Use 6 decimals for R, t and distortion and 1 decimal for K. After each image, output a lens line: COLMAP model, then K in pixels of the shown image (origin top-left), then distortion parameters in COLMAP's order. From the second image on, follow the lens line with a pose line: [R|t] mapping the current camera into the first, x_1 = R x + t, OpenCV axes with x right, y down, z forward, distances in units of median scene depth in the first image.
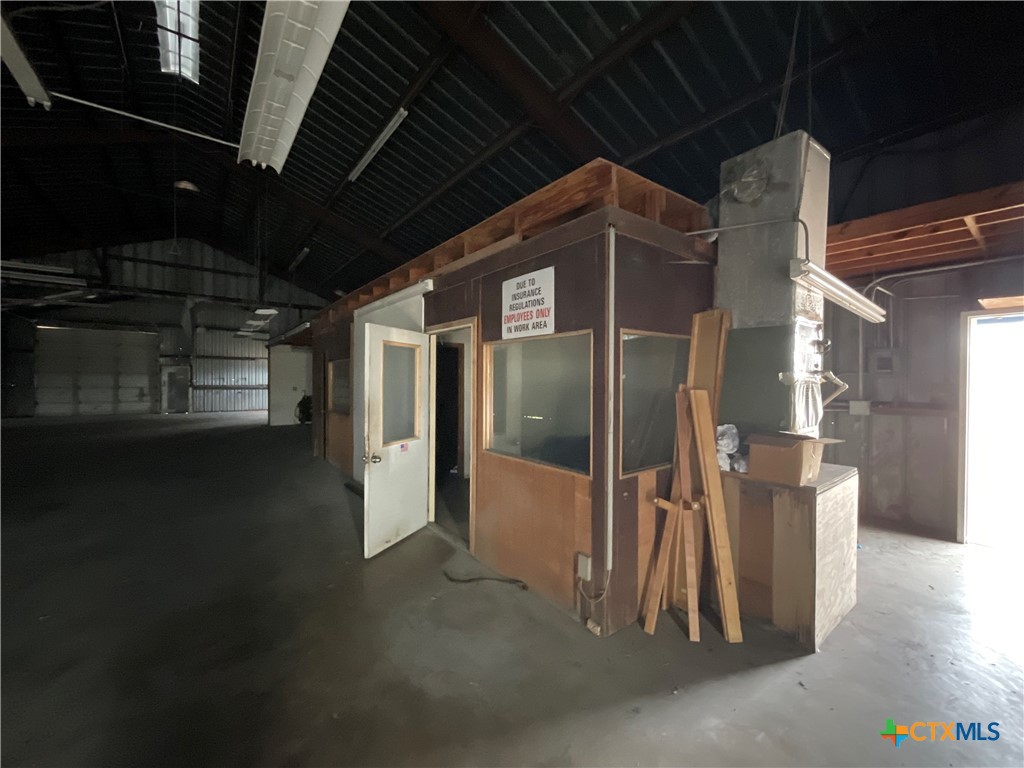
lens RADIAL K [[422.3, 0, 512.0], [0, 422.3, 384.0], [0, 0, 1]] dist [-0.001648, 0.006360]
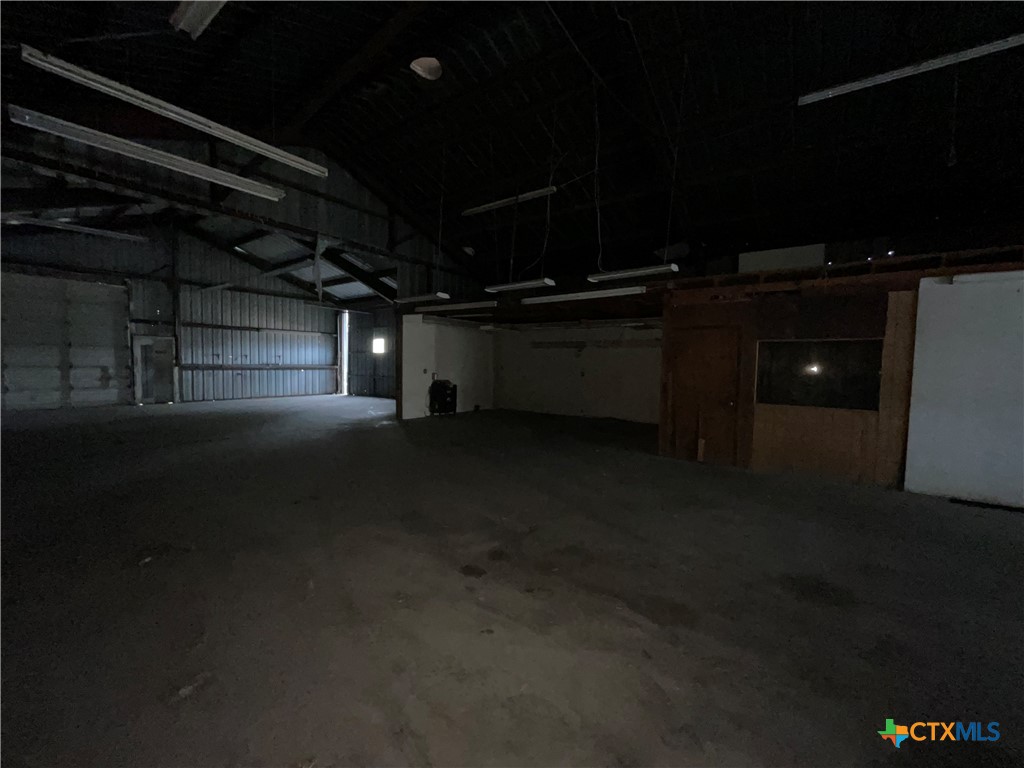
lens RADIAL K [[422.3, 0, 512.0], [0, 422.3, 384.0], [0, 0, 1]] dist [-0.001648, 0.006360]
pose [[0.953723, -0.003931, 0.300662, -0.448712], [-0.009322, 0.999047, 0.042633, 0.001063], [-0.300544, -0.043463, 0.952777, 0.161006]]
